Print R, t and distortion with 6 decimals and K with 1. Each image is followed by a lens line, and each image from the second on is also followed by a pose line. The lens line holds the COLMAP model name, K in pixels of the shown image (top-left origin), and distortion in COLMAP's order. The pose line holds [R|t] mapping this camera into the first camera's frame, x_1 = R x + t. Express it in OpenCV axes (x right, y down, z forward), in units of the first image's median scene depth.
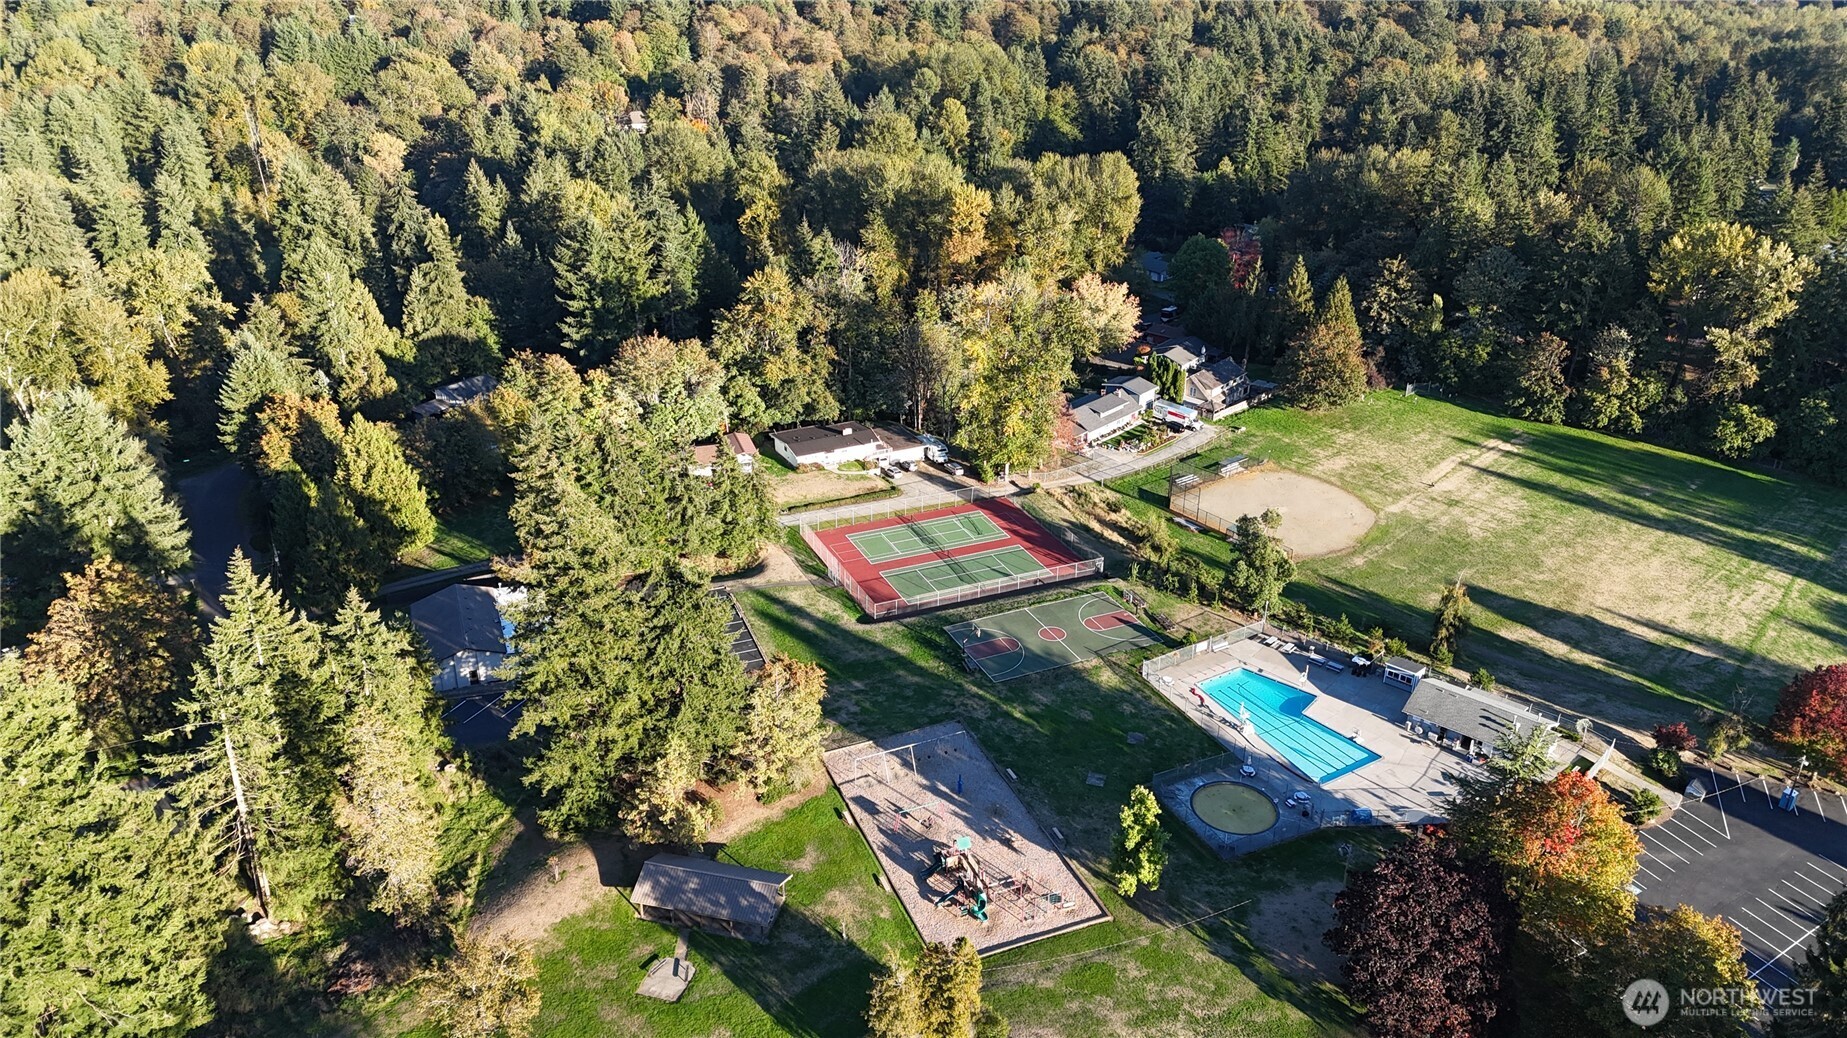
lens RADIAL K [[1332.7, 0, 923.5], [0, 1332.7, 519.0], [0, 0, 1]] dist [0.093676, -0.098338]
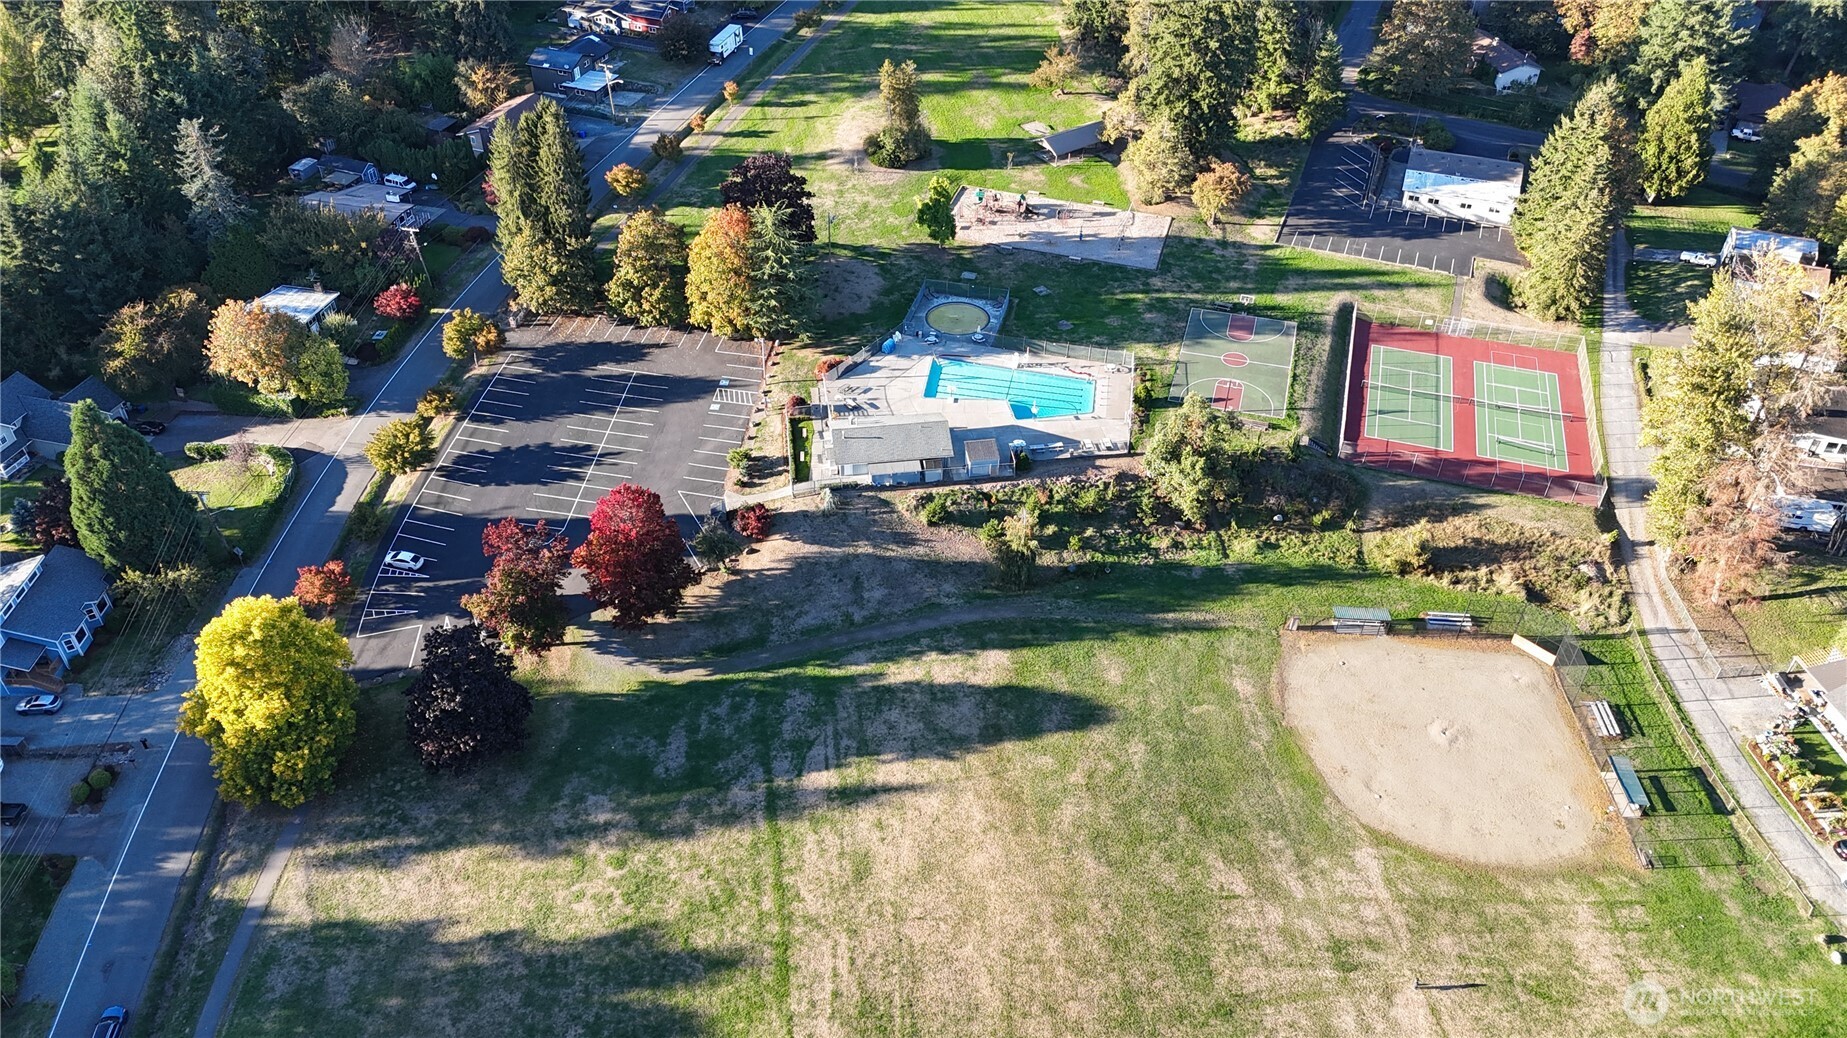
lens RADIAL K [[1337.2, 0, 911.2], [0, 1337.2, 520.4], [0, 0, 1]] dist [0.064624, -0.049527]
pose [[-0.655886, 0.464990, -0.594640, 0.758110], [-0.335110, 0.526509, 0.781338, -0.467349], [0.676398, 0.711739, -0.189507, 0.900938]]
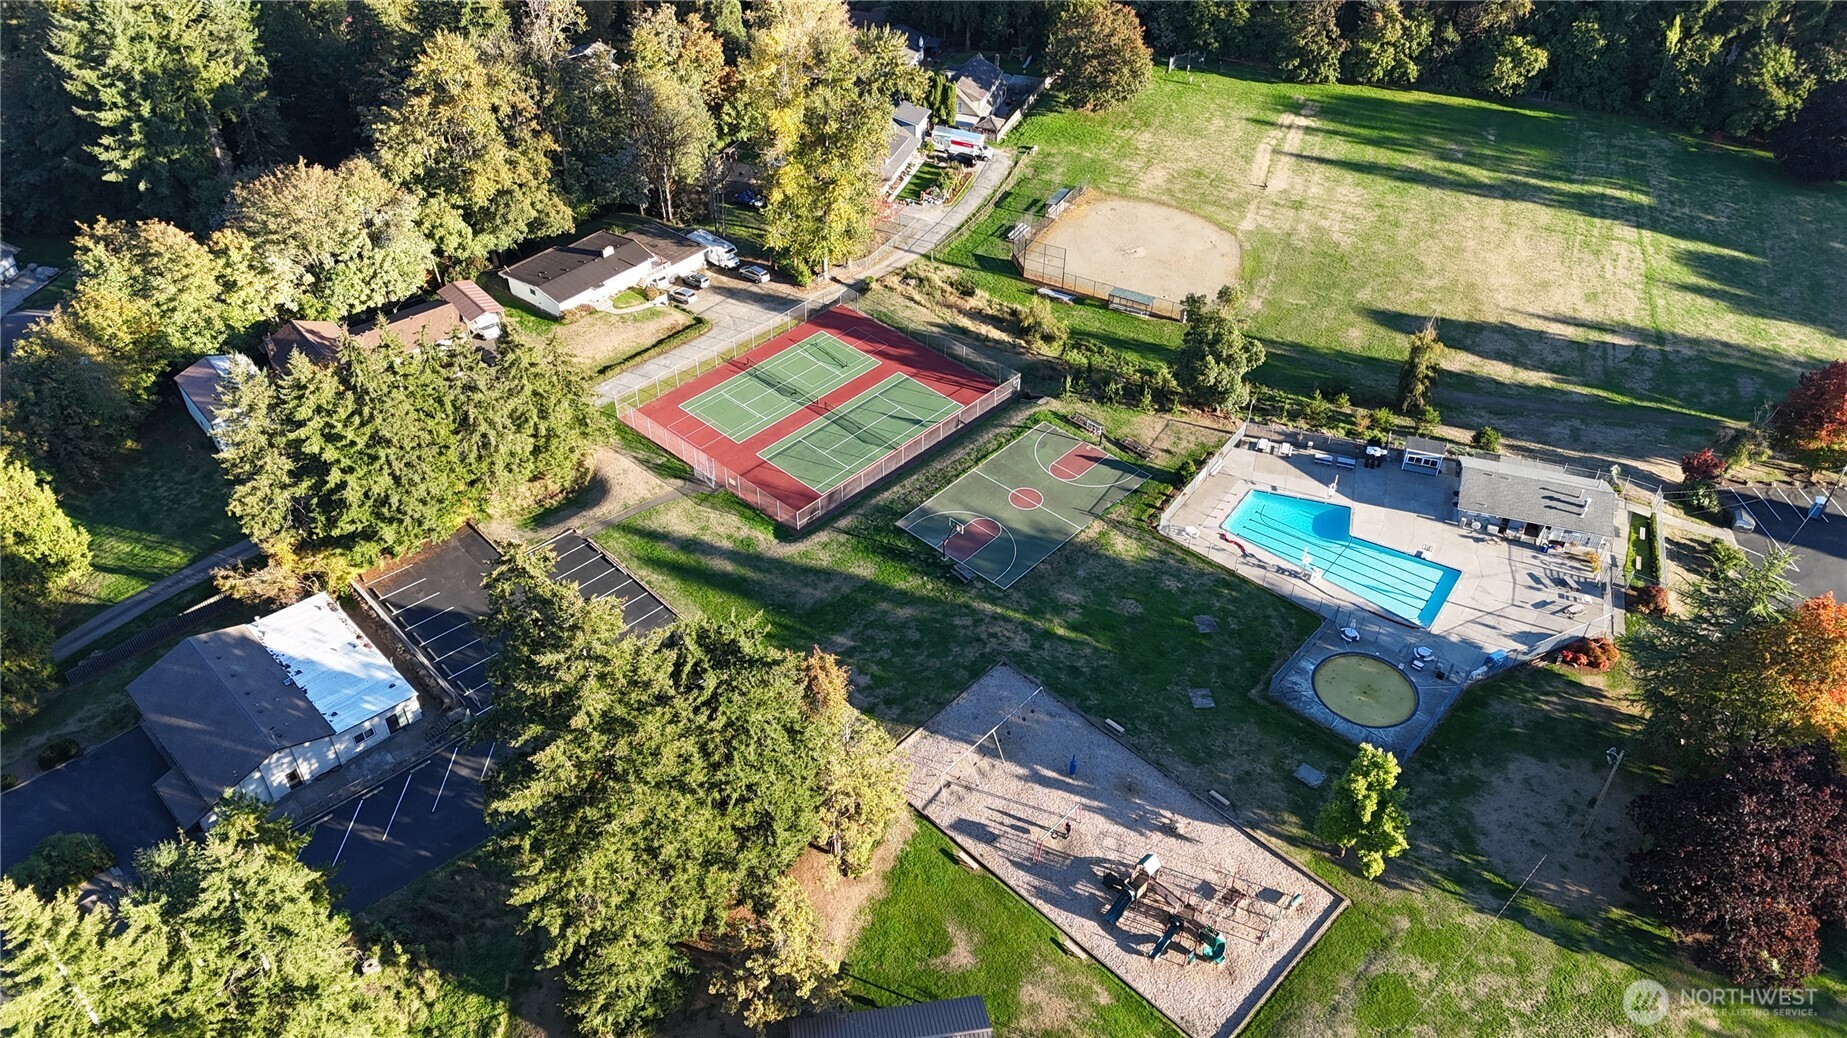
lens RADIAL K [[1337.2, 0, 911.2], [0, 1337.2, 520.4], [0, 0, 1]] dist [0.064624, -0.049527]
pose [[0.924228, -0.247683, 0.290611, -0.164235], [0.166127, 0.946102, 0.278015, -0.109718], [-0.343808, -0.208671, 0.915562, 0.231238]]
